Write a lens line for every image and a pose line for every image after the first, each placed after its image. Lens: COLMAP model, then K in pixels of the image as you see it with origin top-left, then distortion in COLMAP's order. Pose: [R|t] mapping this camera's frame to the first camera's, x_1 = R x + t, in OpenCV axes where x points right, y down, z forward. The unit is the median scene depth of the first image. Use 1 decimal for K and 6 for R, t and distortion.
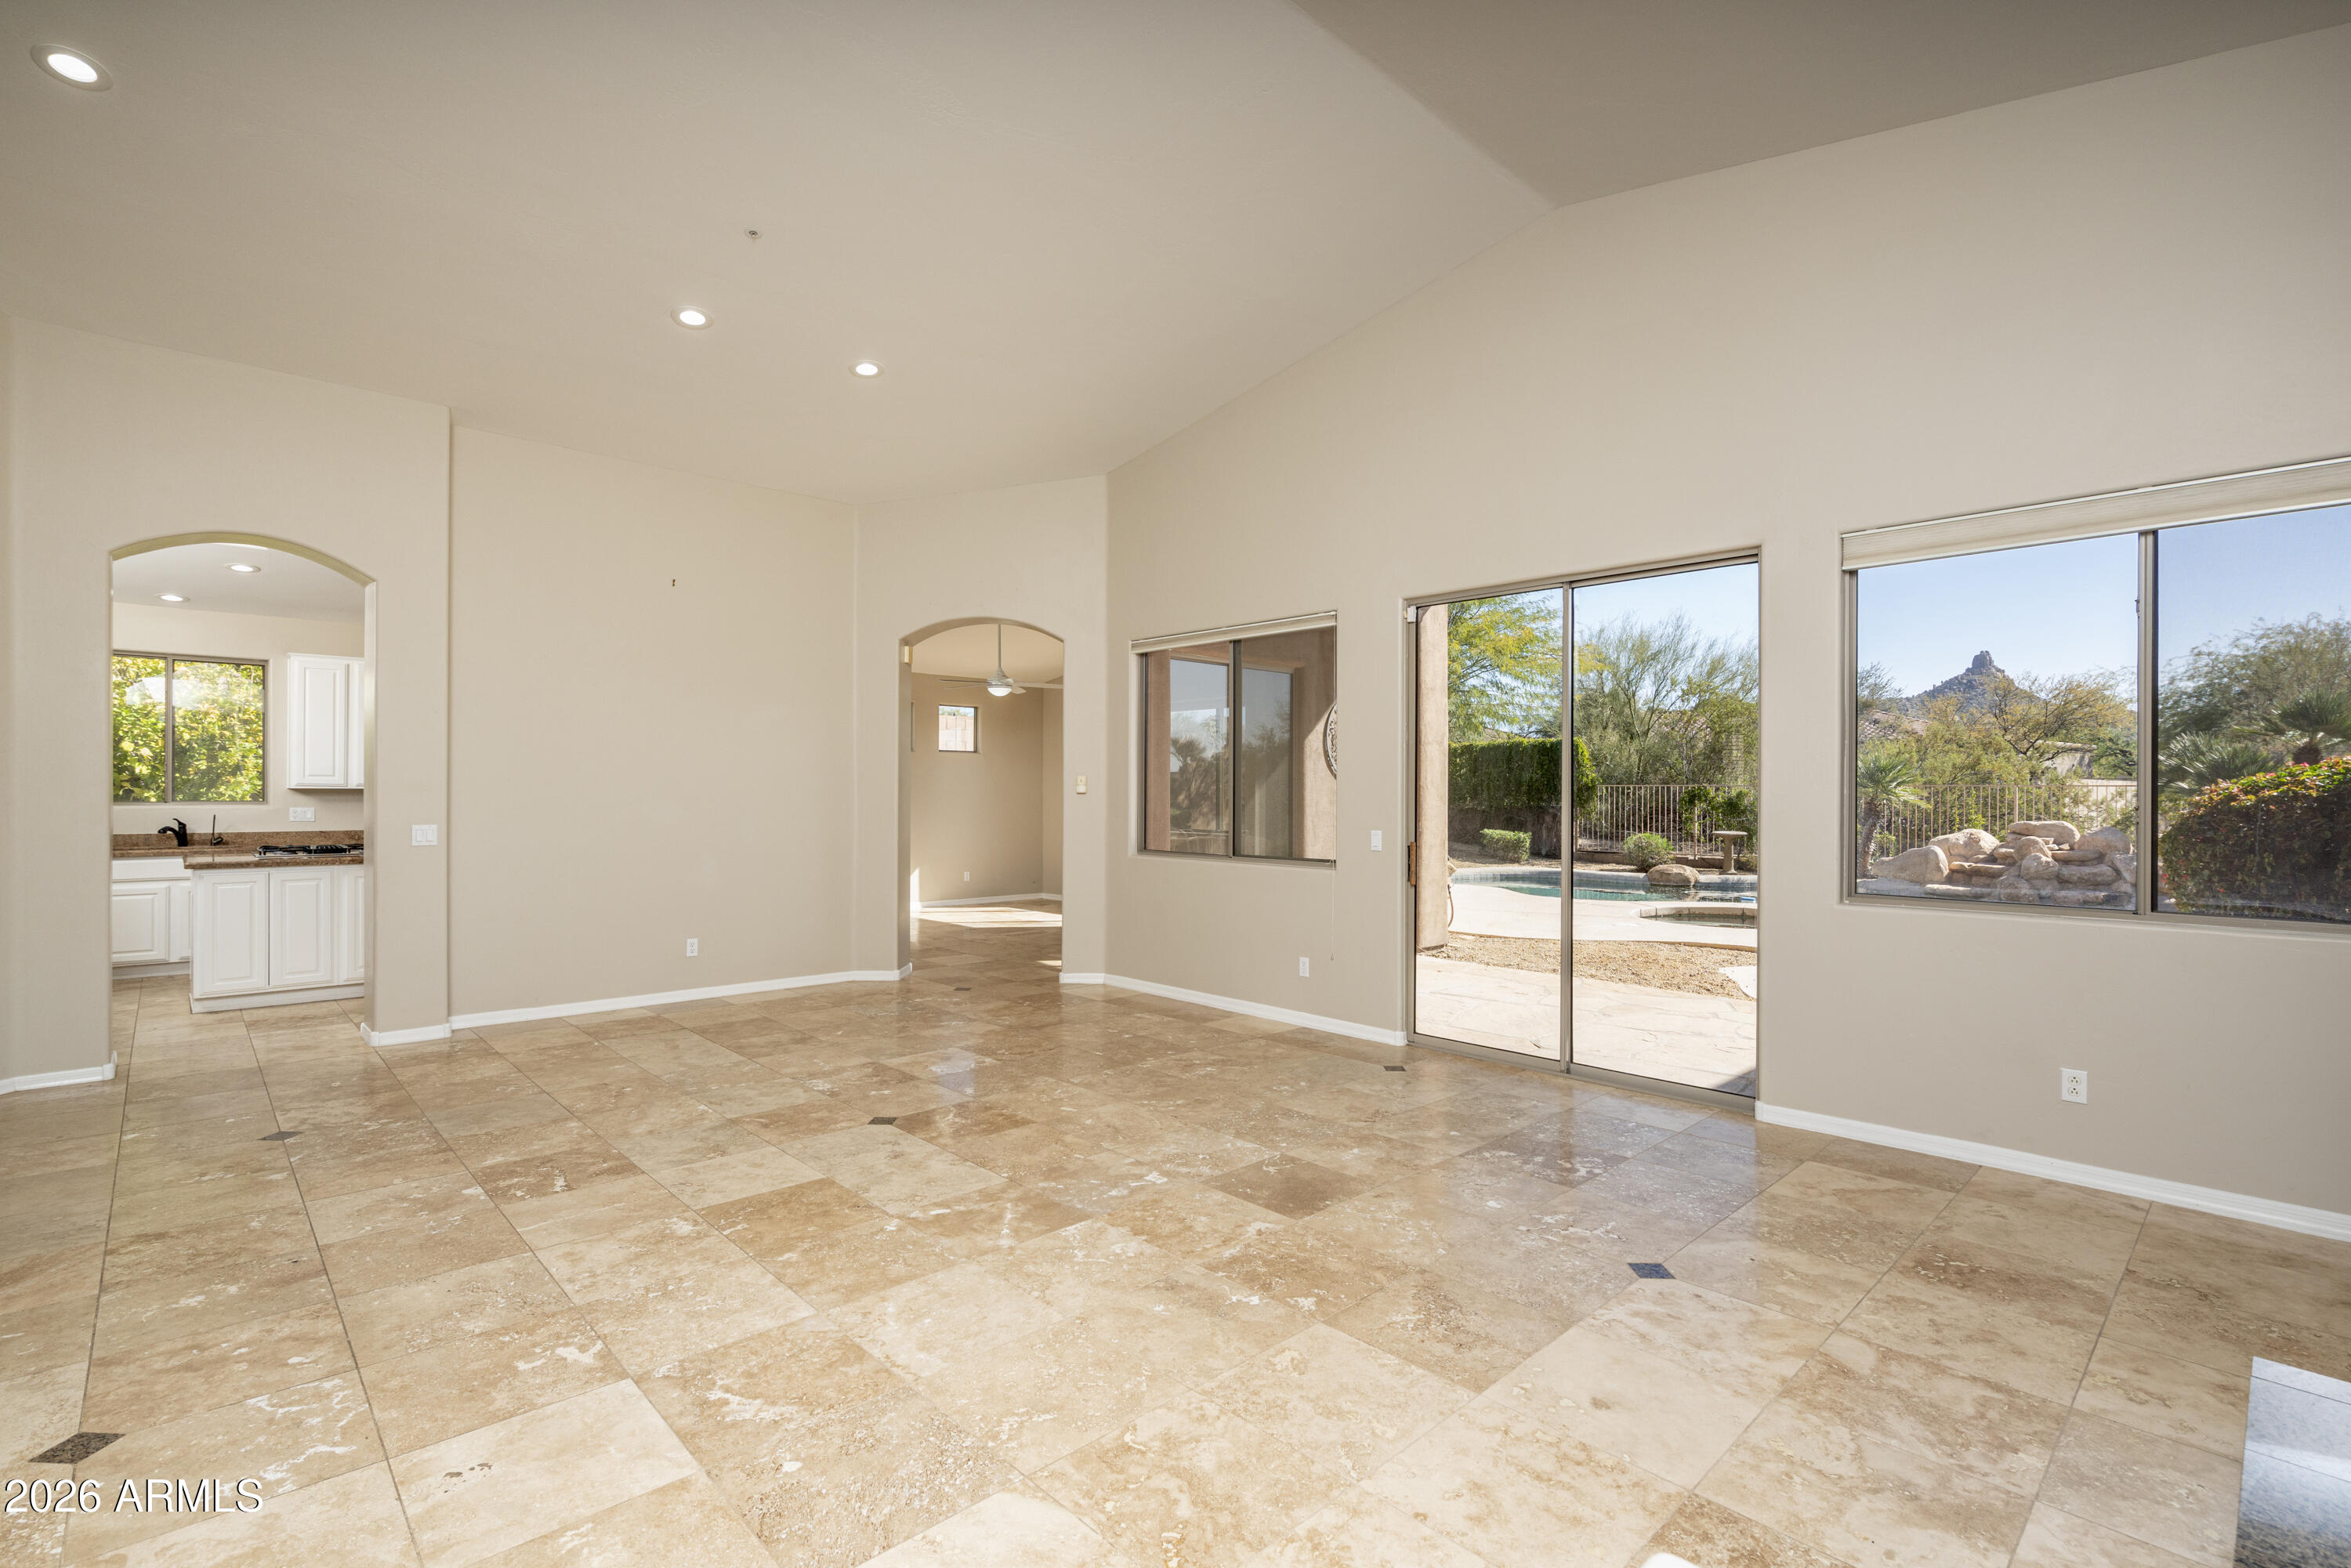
lens RADIAL K [[1071.9, 0, 1163.7], [0, 1071.9, 779.6], [0, 0, 1]] dist [-0.008686, 0.001659]
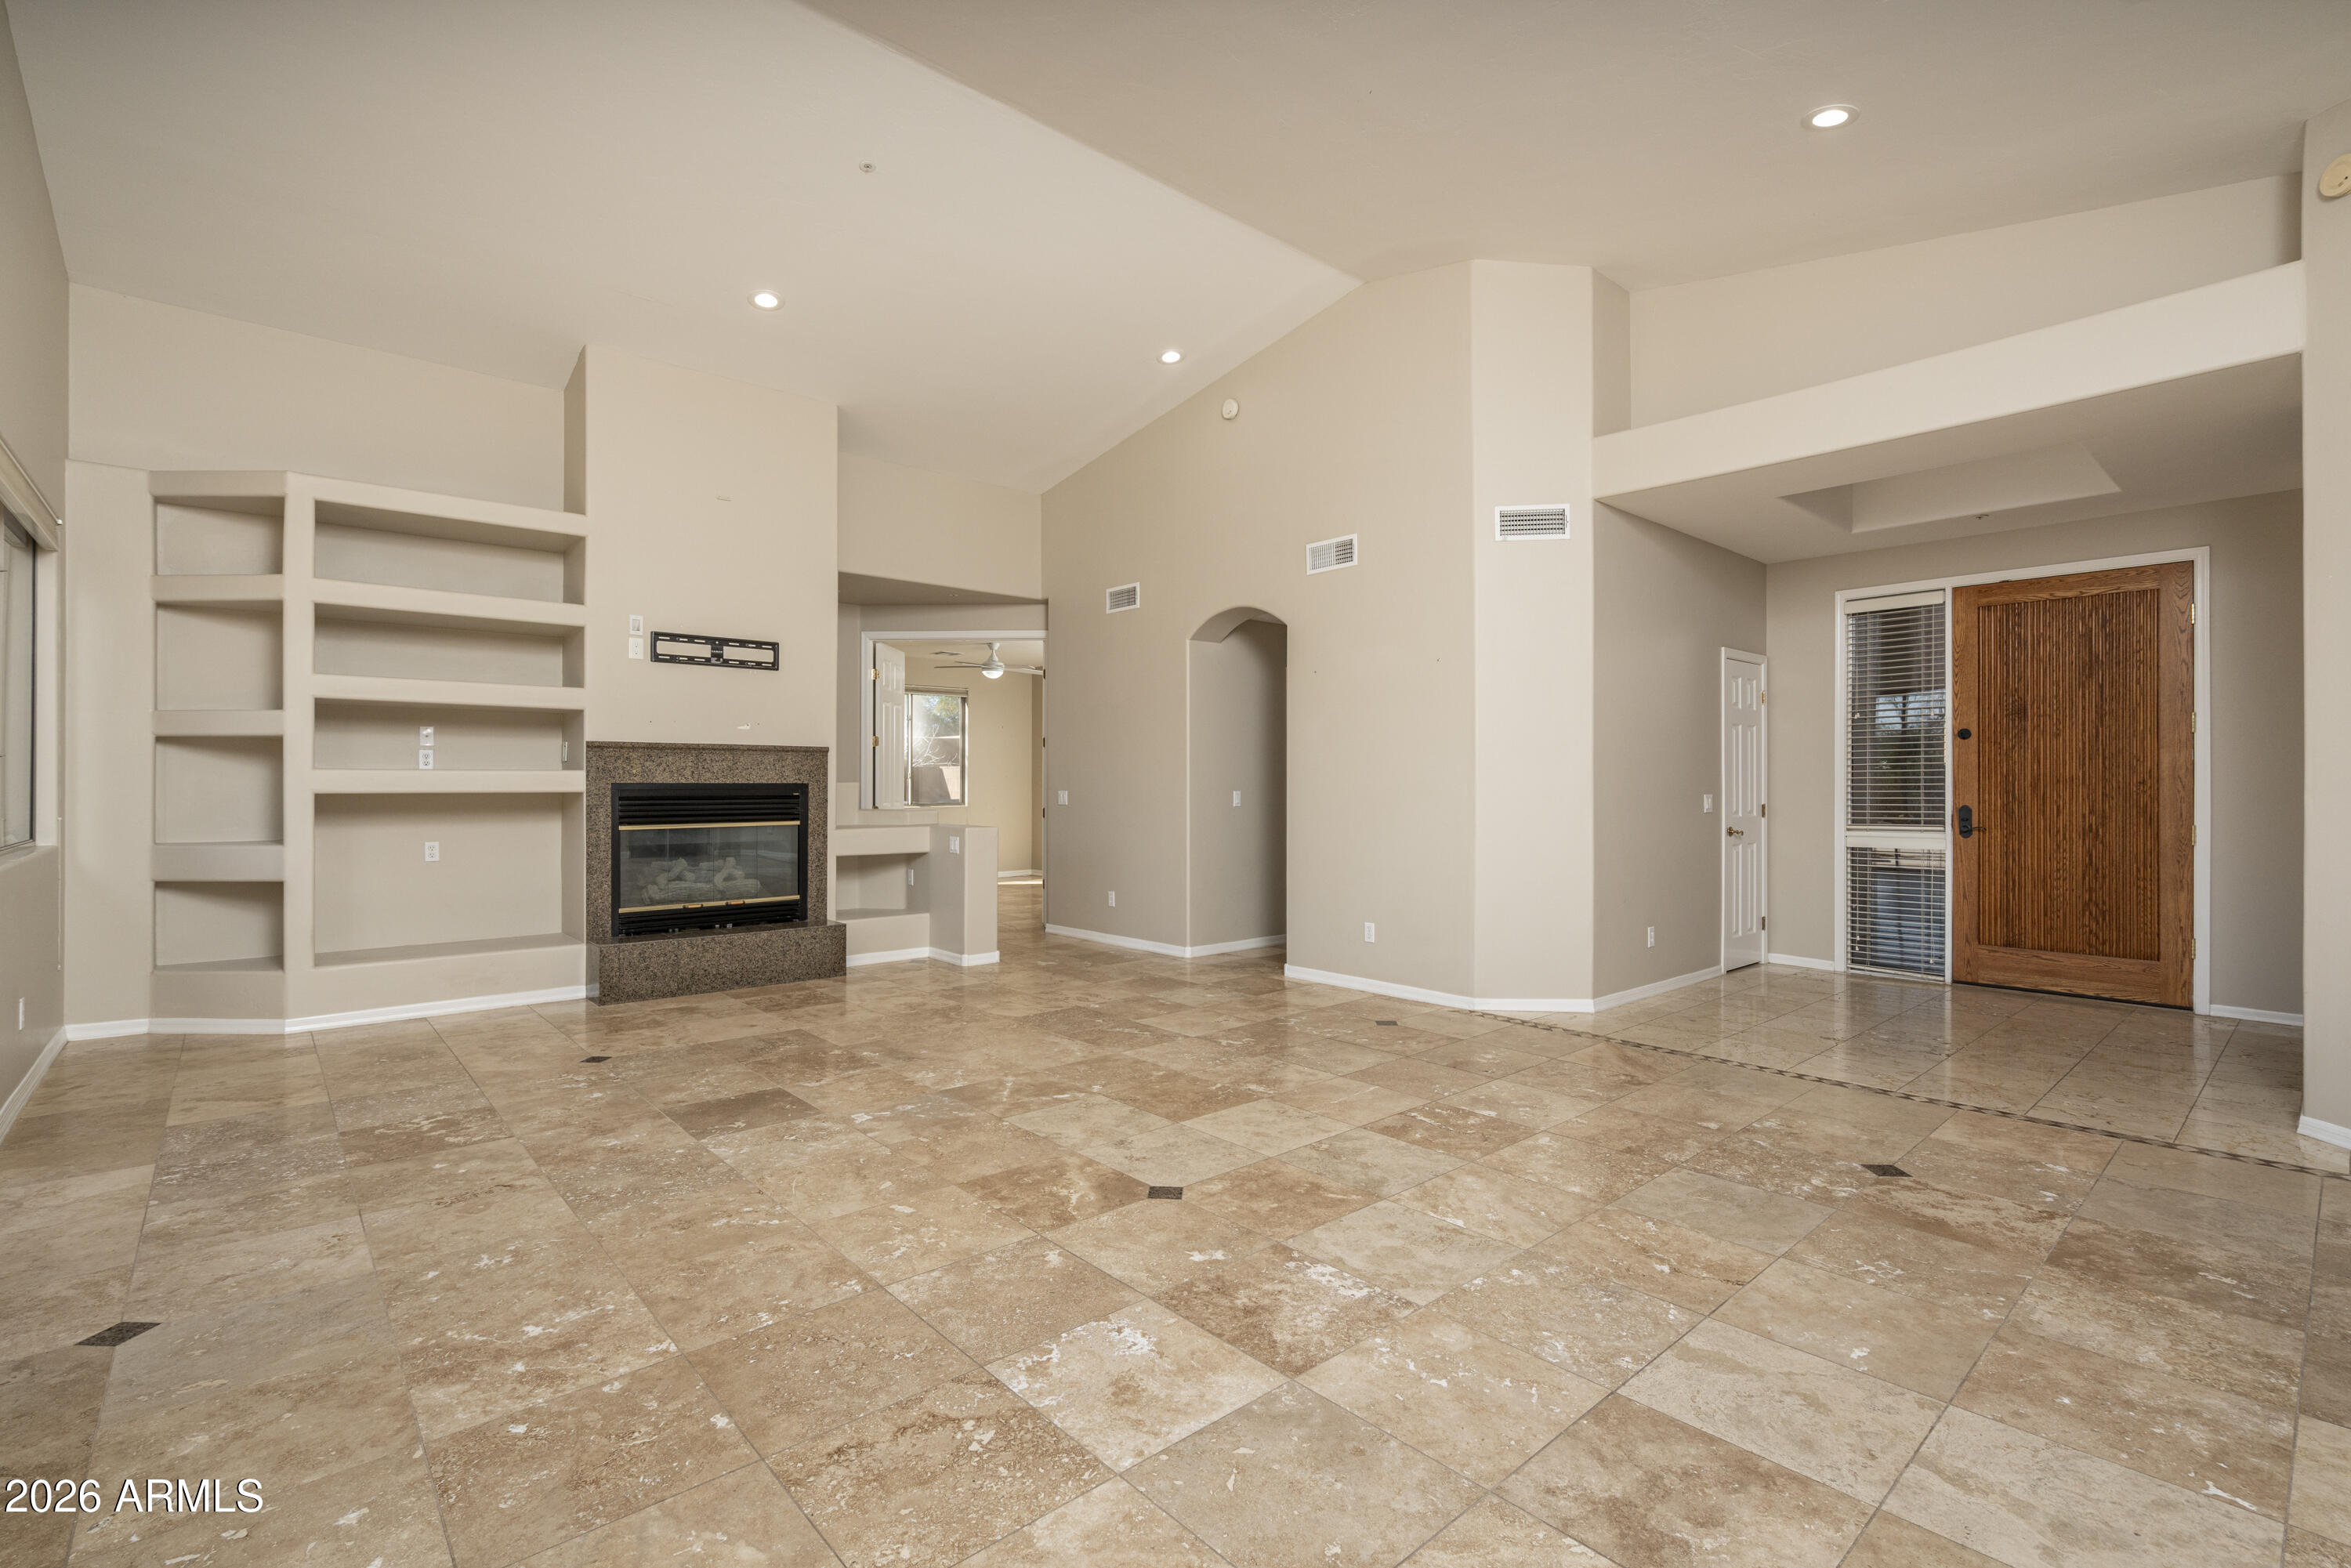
lens RADIAL K [[1071.9, 0, 1196.5], [0, 1071.9, 786.7], [0, 0, 1]] dist [-0.008686, 0.001659]
pose [[-0.999969, -0.007200, 0.003114, -0.321240], [-0.007230, 0.999926, -0.009821, 0.055313], [-0.003043, -0.009843, -0.999947, 1.961651]]
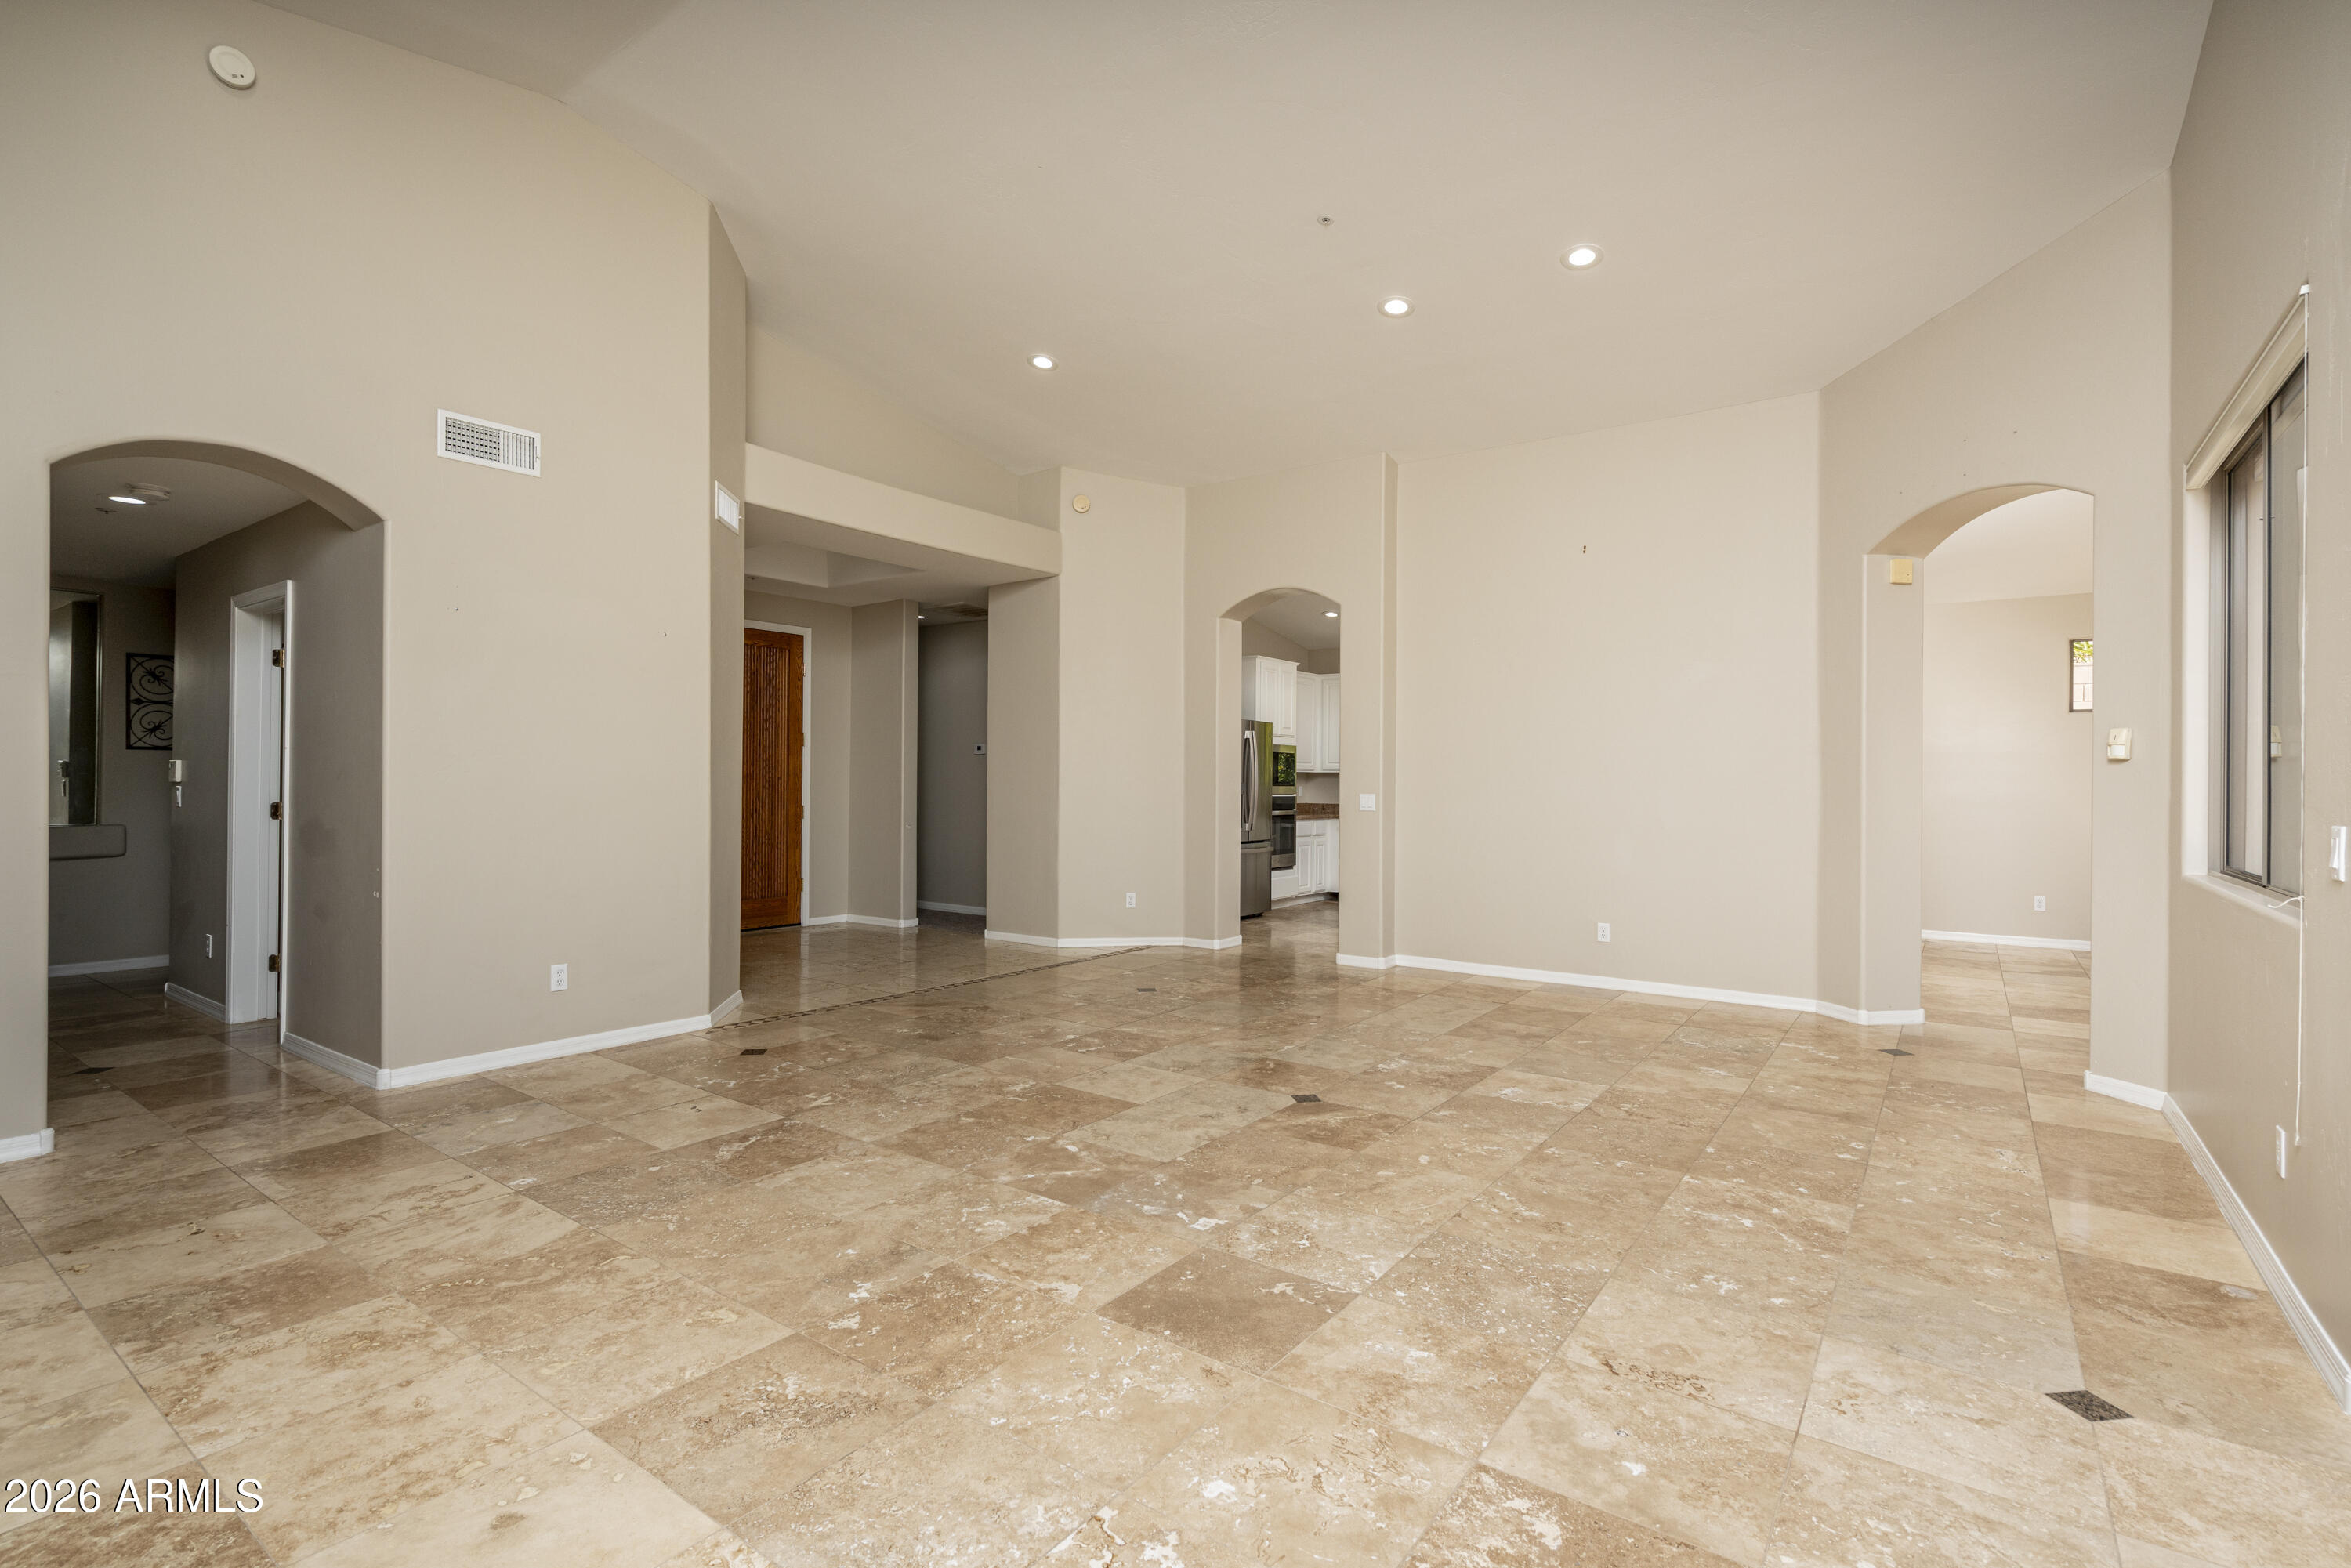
lens RADIAL K [[1071.9, 0, 1170.5], [0, 1071.9, 801.5], [0, 0, 1]] dist [-0.008686, 0.001659]
pose [[0.197894, 0.013110, -0.980136, 0.732471], [0.005273, 0.999882, 0.014439, 0.044880], [0.980209, -0.008025, 0.197802, 0.785763]]
